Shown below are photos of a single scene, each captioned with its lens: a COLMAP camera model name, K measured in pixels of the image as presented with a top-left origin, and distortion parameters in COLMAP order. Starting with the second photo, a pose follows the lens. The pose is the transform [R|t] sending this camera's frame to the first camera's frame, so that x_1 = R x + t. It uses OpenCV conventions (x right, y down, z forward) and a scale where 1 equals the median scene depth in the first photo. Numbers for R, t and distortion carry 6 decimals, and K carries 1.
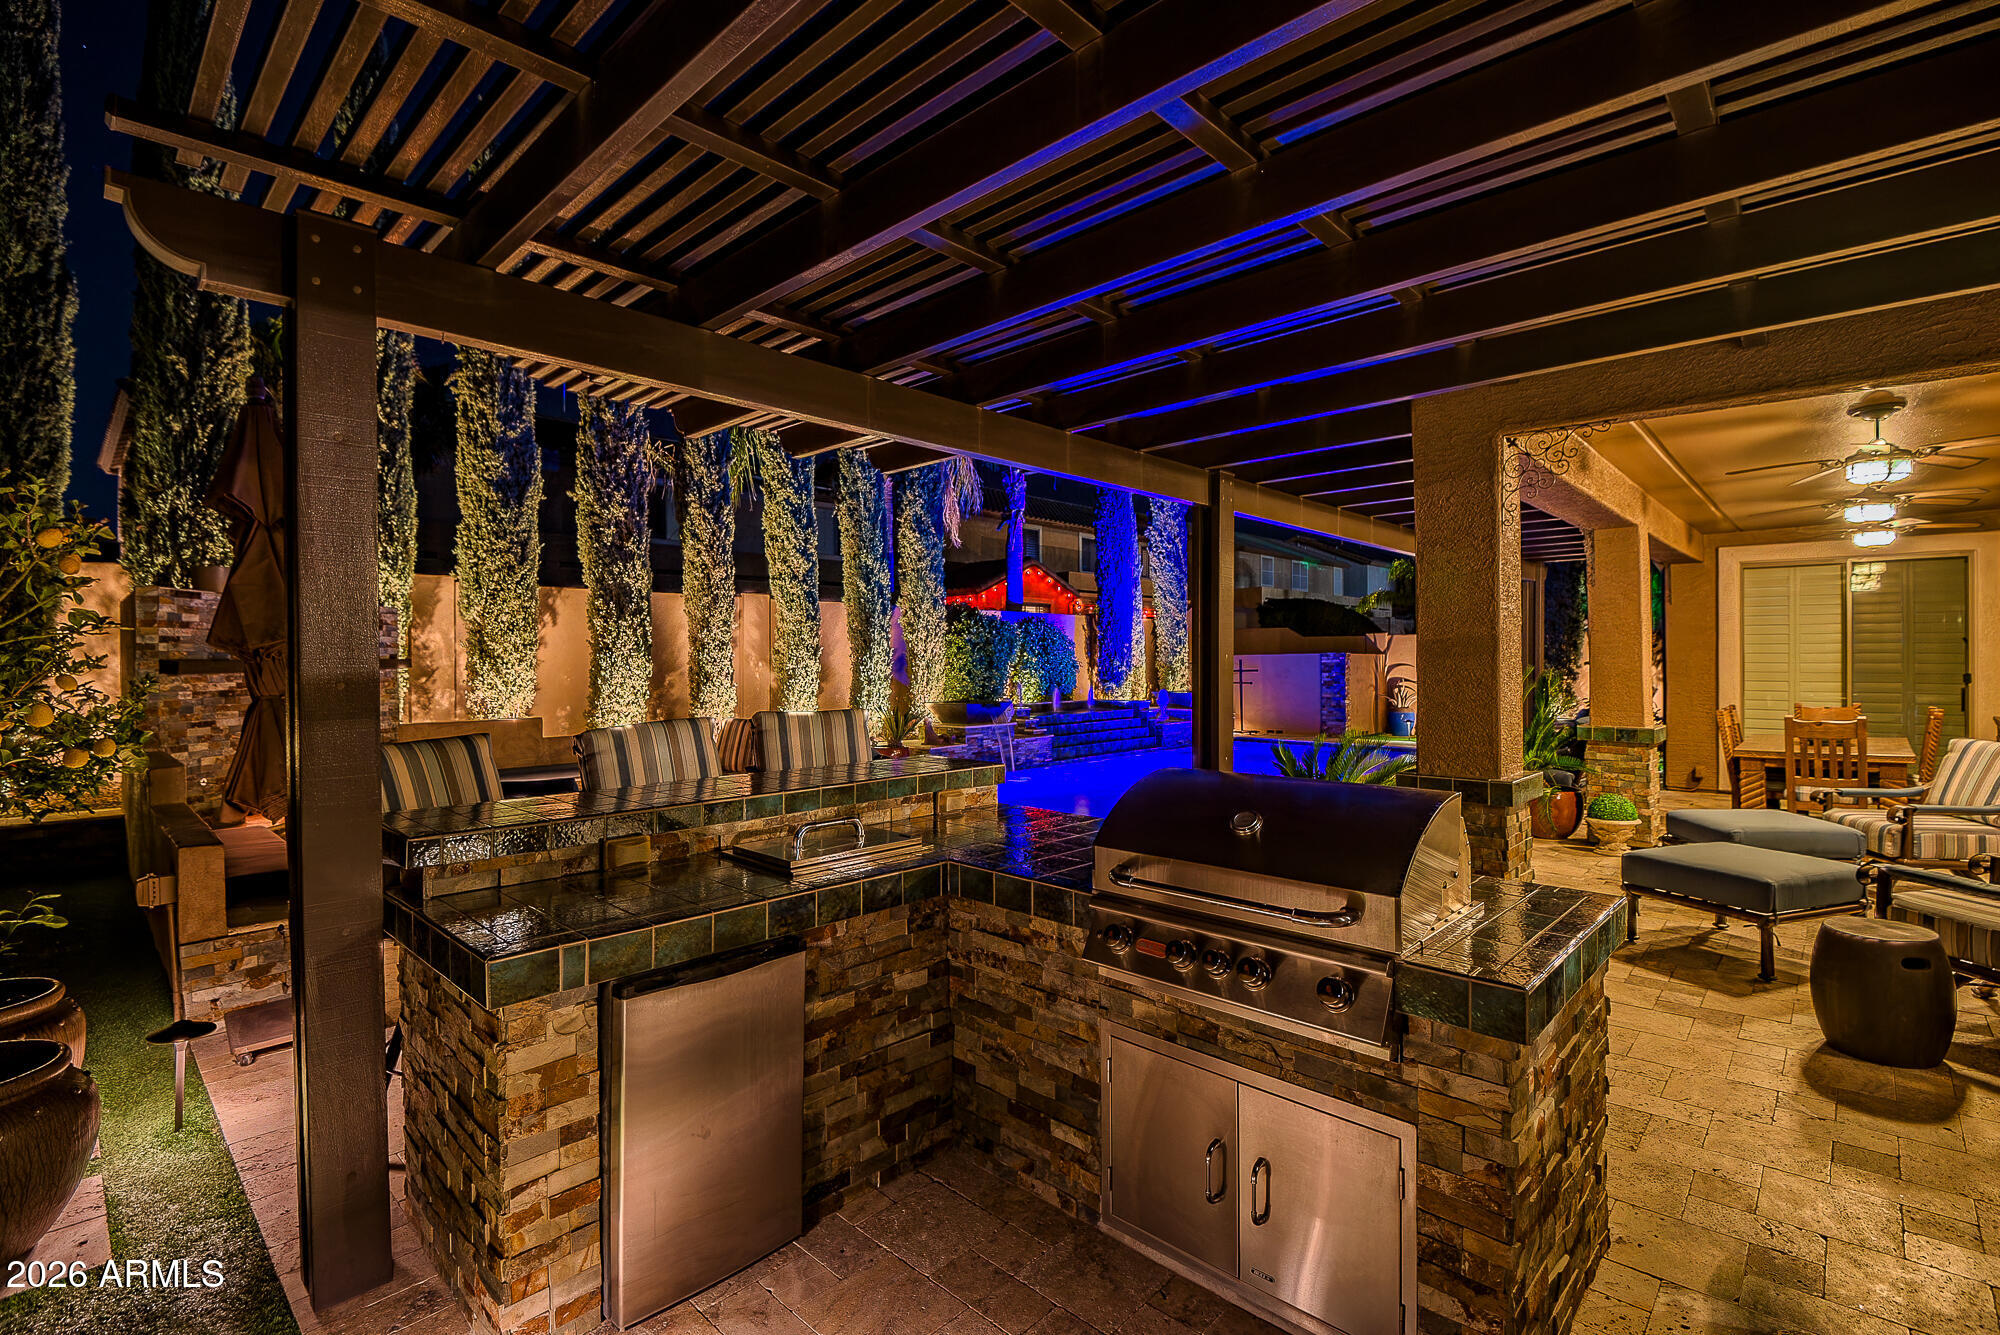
lens RADIAL K [[901.2, 0, 1002.7], [0, 901.2, 659.0], [0, 0, 1]] dist [0.024480, -0.031056]
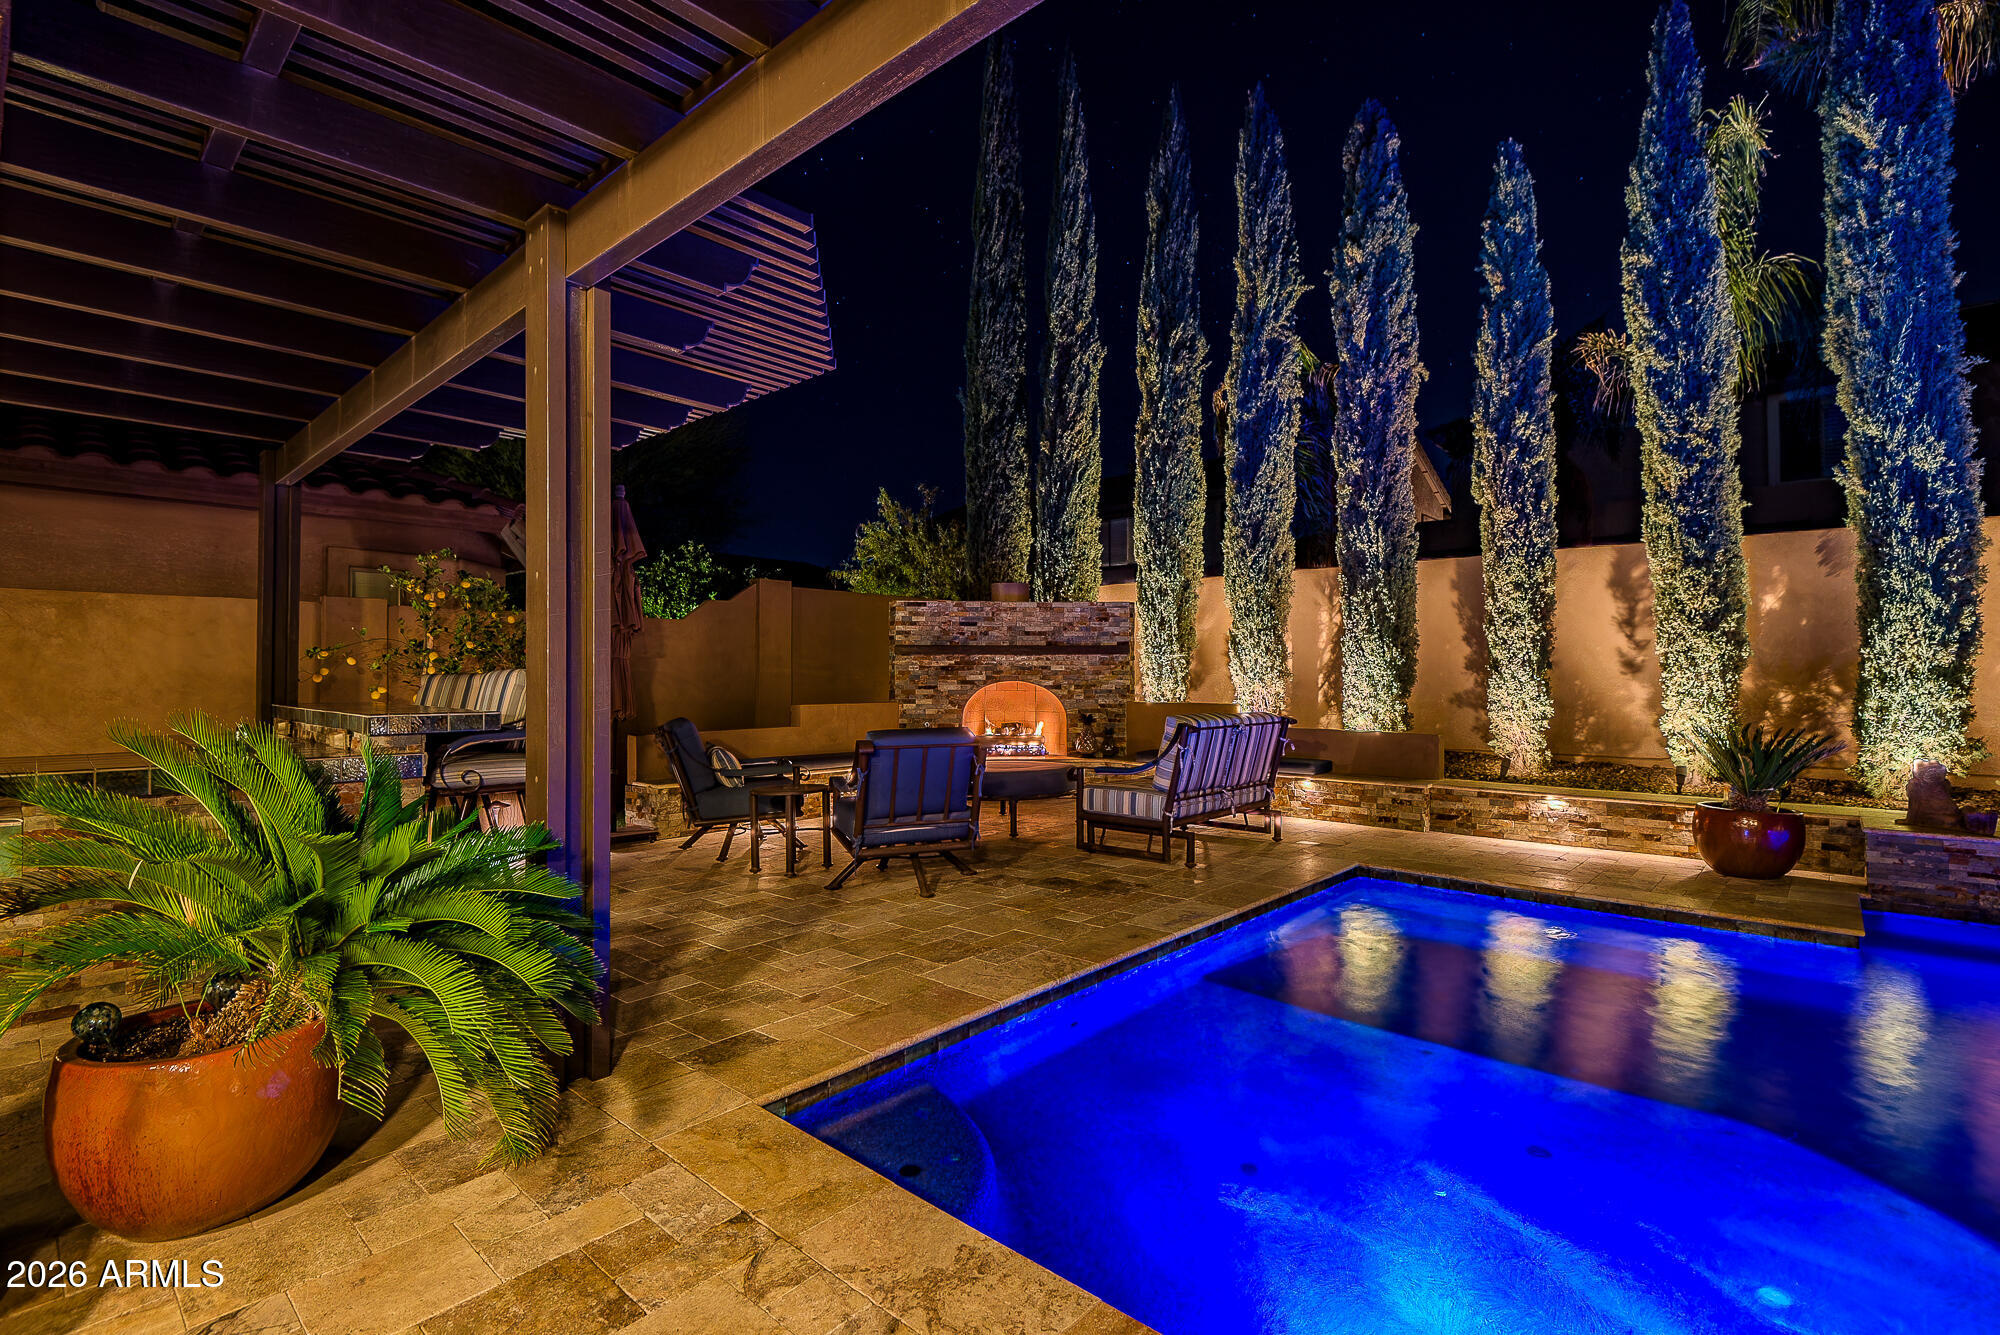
lens RADIAL K [[907.4, 0, 1003.0], [0, 907.4, 658.6], [0, 0, 1]] dist [0.023796, -0.025788]
pose [[0.023356, -0.013525, -0.999636, 0.396961], [-0.001740, 0.999906, -0.013569, 0.026184], [0.999726, 0.002056, 0.023330, 0.647045]]
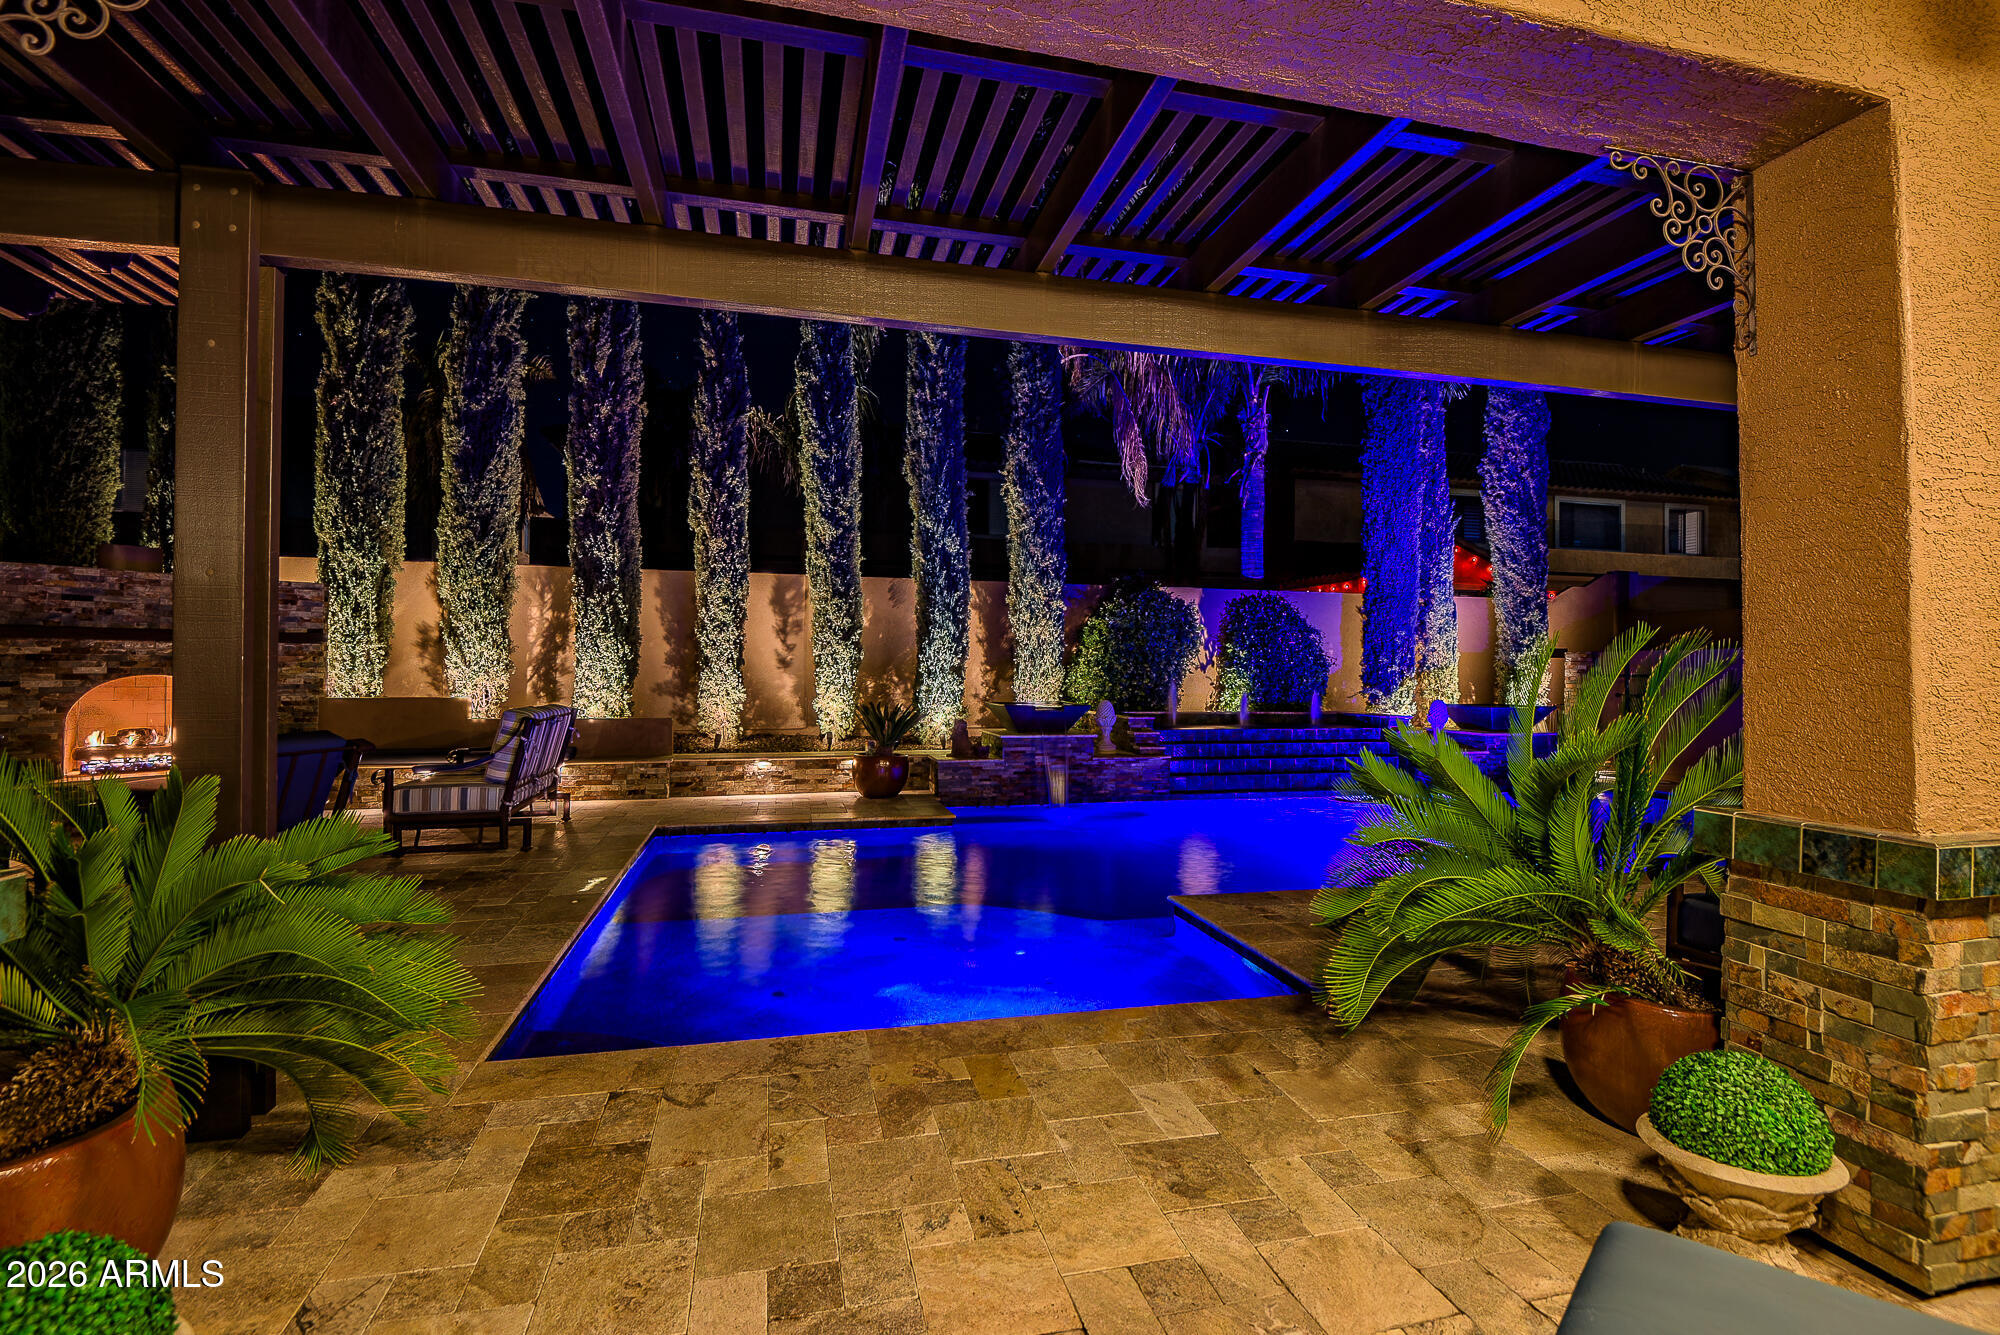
lens RADIAL K [[919.1, 0, 1003.8], [0, 919.1, 658.7], [0, 0, 1]] dist [0.023155, -0.025653]
pose [[0.841591, 0.007756, -0.540060, 0.433099], [-0.013134, 0.999895, -0.006107, 0.019441], [0.539956, 0.012233, 0.841604, 0.429378]]
